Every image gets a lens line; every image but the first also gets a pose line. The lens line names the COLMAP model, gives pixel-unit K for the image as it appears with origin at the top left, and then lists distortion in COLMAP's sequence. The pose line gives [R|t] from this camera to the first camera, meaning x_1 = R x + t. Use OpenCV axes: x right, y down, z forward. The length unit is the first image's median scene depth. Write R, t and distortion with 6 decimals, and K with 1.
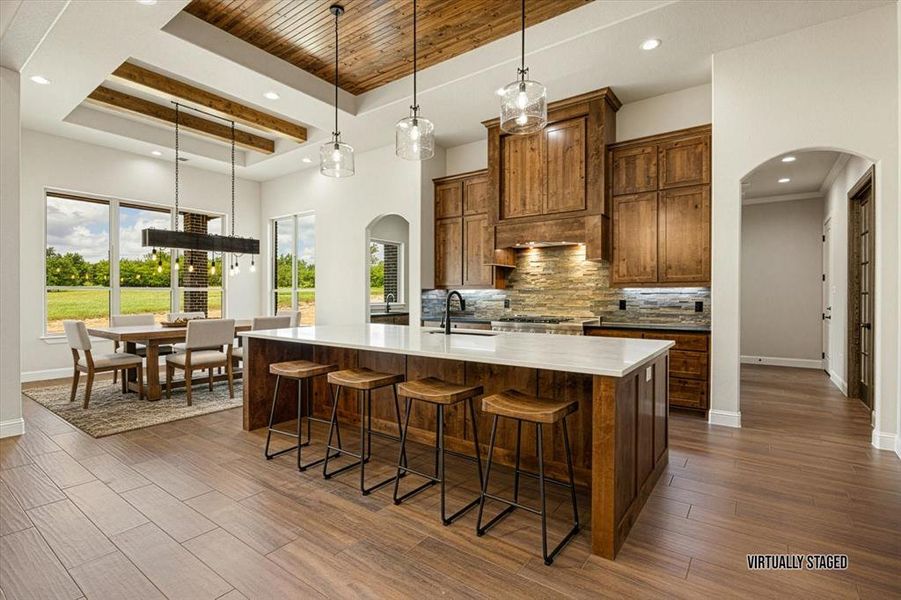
lens RADIAL K [[426.6, 0, 448.3], [0, 426.6, 297.2], [0, 0, 1]] dist [-0.004304, -0.000496]
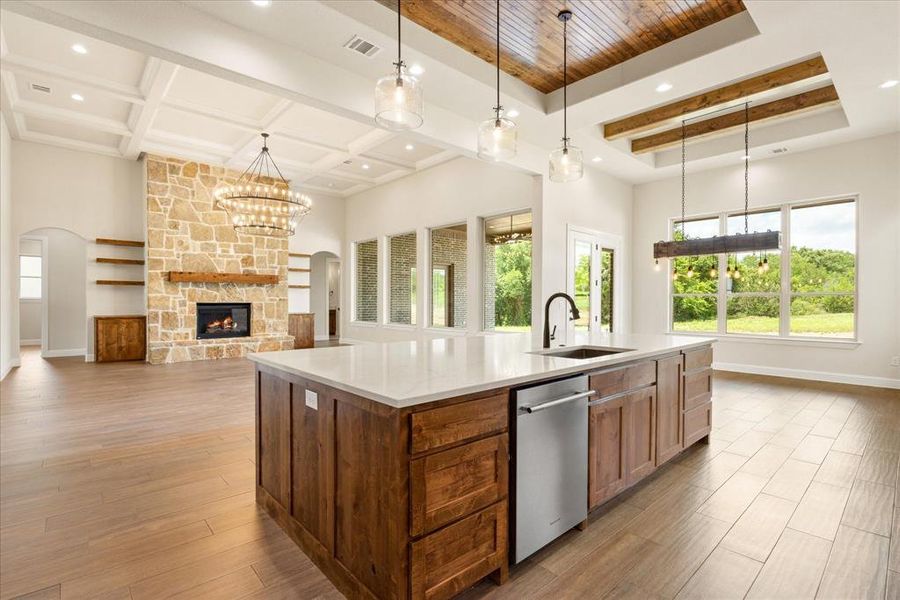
lens RADIAL K [[426.2, 0, 450.6], [0, 426.2, 300.9], [0, 0, 1]] dist [-0.004304, -0.000496]
pose [[-0.198744, 0.002706, -0.980048, 0.503823], [-0.005450, 0.999978, 0.003867, -0.002887], [0.980036, 0.006109, -0.198725, 0.613462]]
